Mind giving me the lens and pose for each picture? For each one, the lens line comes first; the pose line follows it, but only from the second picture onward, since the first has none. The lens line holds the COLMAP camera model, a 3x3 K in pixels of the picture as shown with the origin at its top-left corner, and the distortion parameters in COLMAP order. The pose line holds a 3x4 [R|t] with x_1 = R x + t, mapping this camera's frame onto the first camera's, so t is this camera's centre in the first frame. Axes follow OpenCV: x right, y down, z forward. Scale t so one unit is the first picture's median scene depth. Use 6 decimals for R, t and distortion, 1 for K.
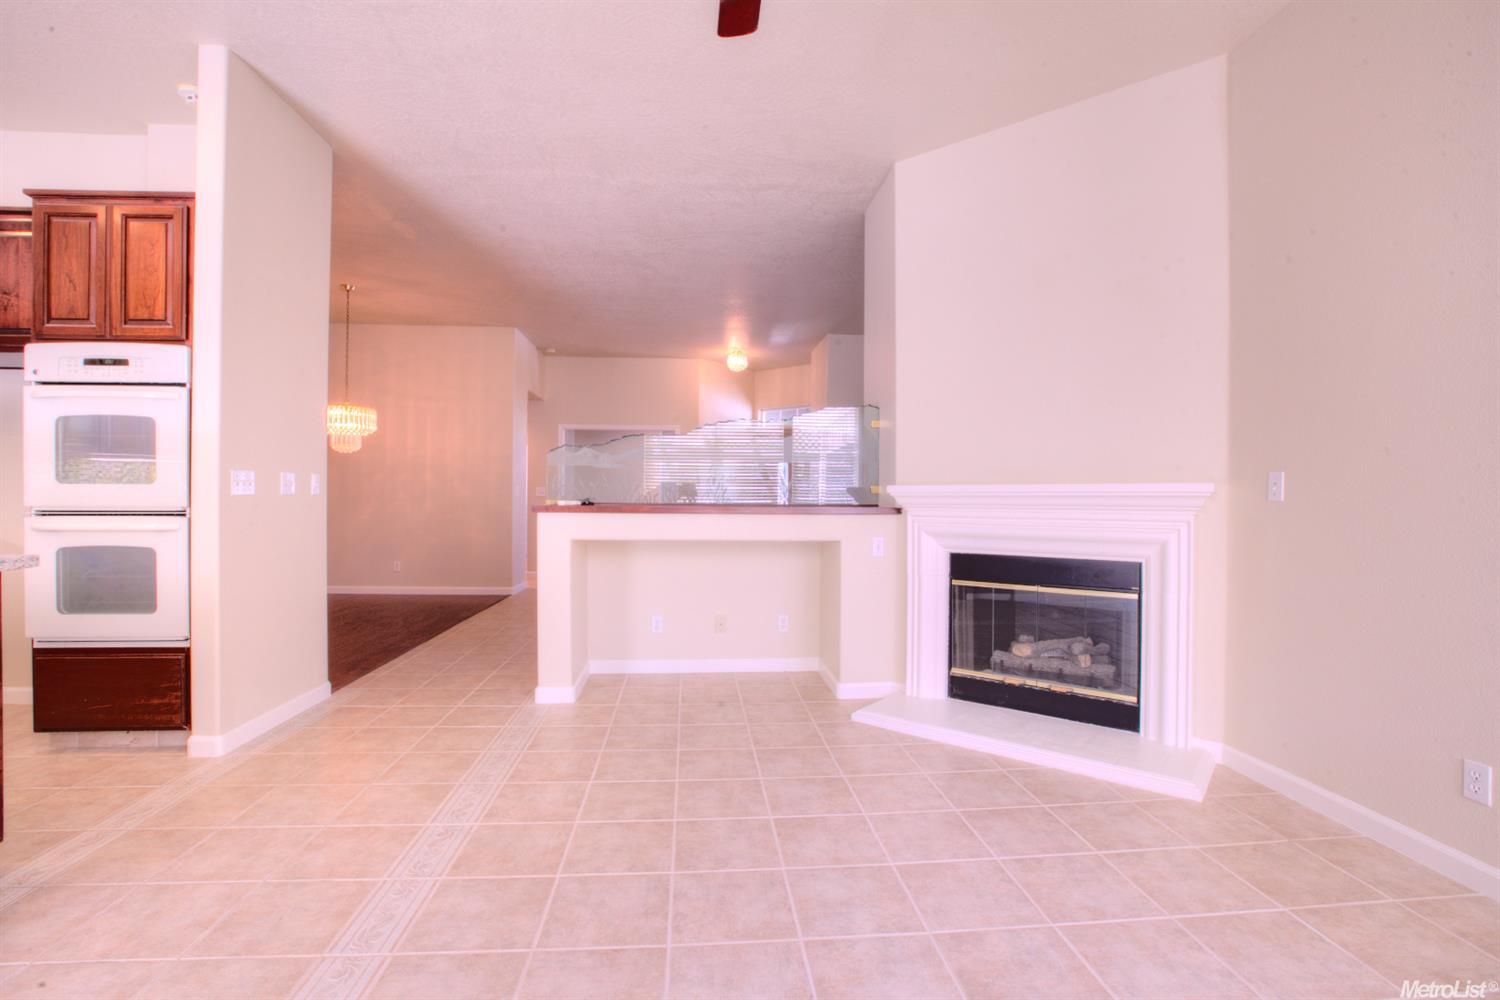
lens RADIAL K [[688.4, 0, 746.8], [0, 688.4, 501.0], [0, 0, 1]] dist [-0.042187, 0.011240]
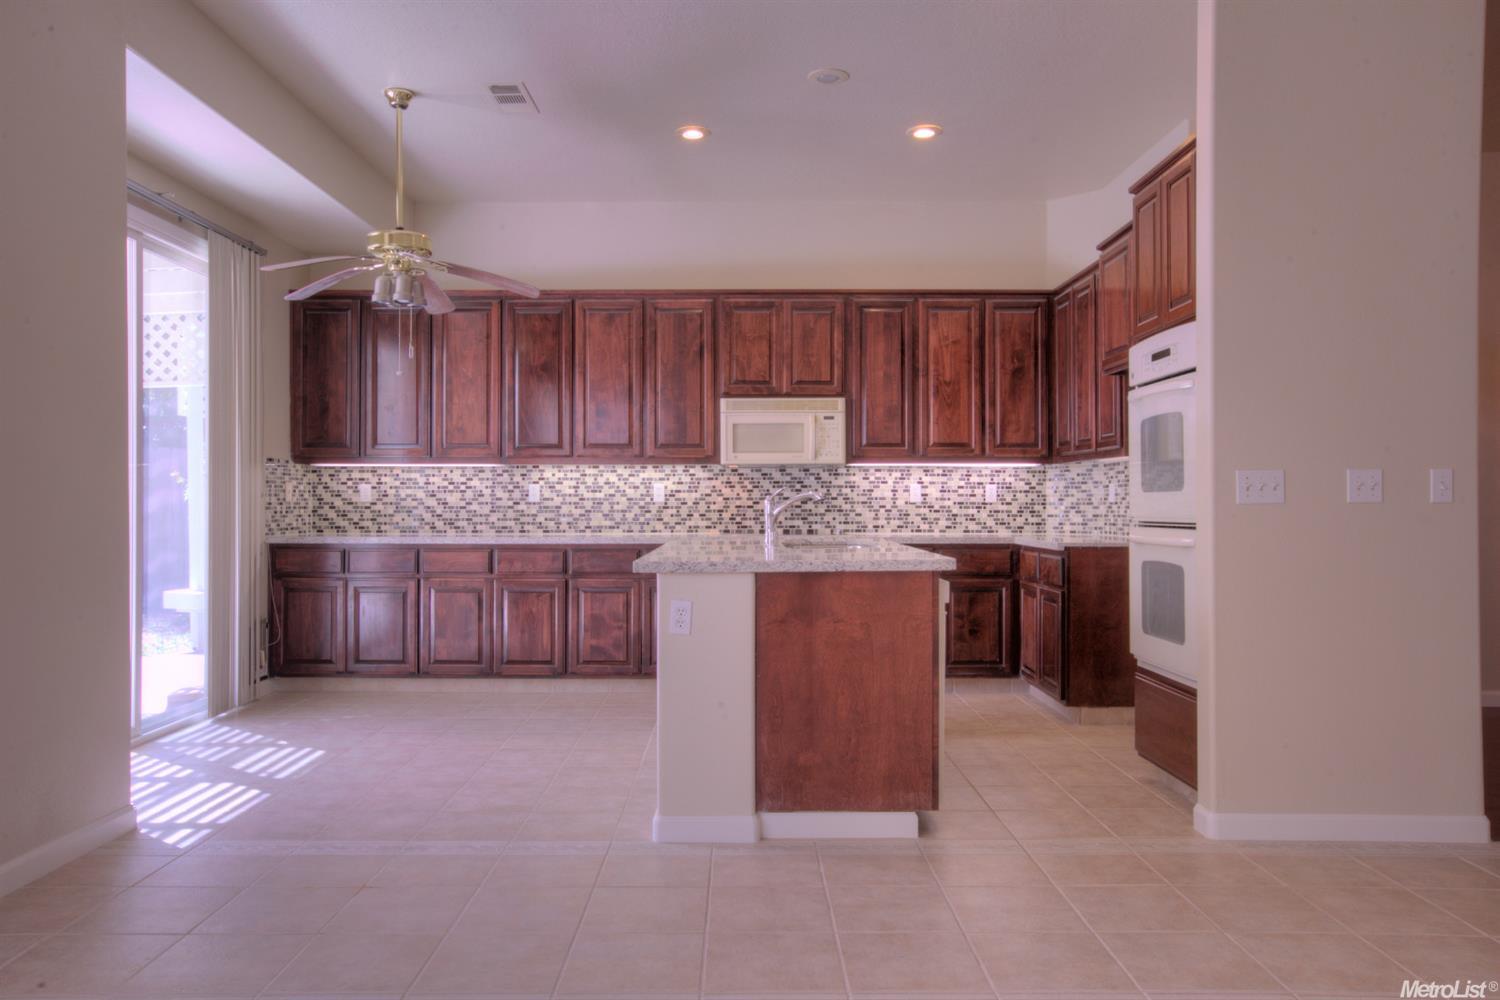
lens RADIAL K [[1082.2, 0, 745.1], [0, 1082.2, 495.4], [0, 0, 1]] dist [-0.003590, 0.012712]
pose [[-0.078428, -0.011989, -0.996848, 0.476106], [-0.009874, 0.999888, -0.011249, 0.000843], [0.996871, 0.008961, -0.078538, 0.513728]]
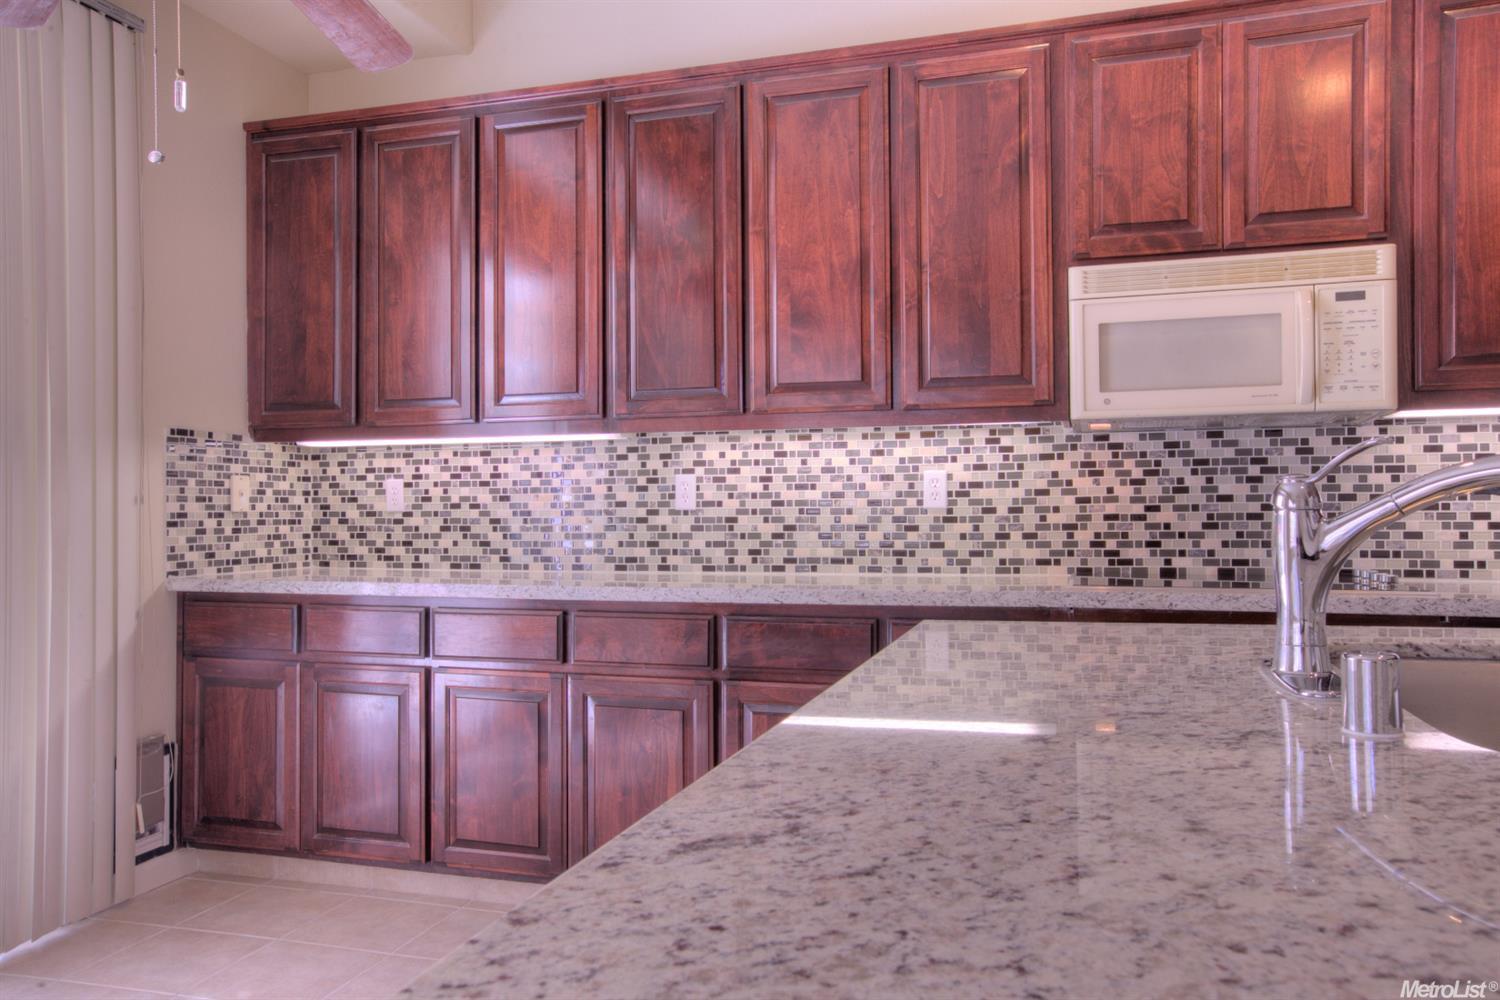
lens RADIAL K [[1135.1, 0, 736.1], [0, 1135.1, 500.4], [0, 0, 1]] dist [-0.022410, 0.064176]
pose [[-0.374393, -0.009920, -0.927217, -0.638564], [-0.004651, 0.999950, -0.008820, -0.005595], [0.927259, 0.001010, -0.374420, 0.395983]]
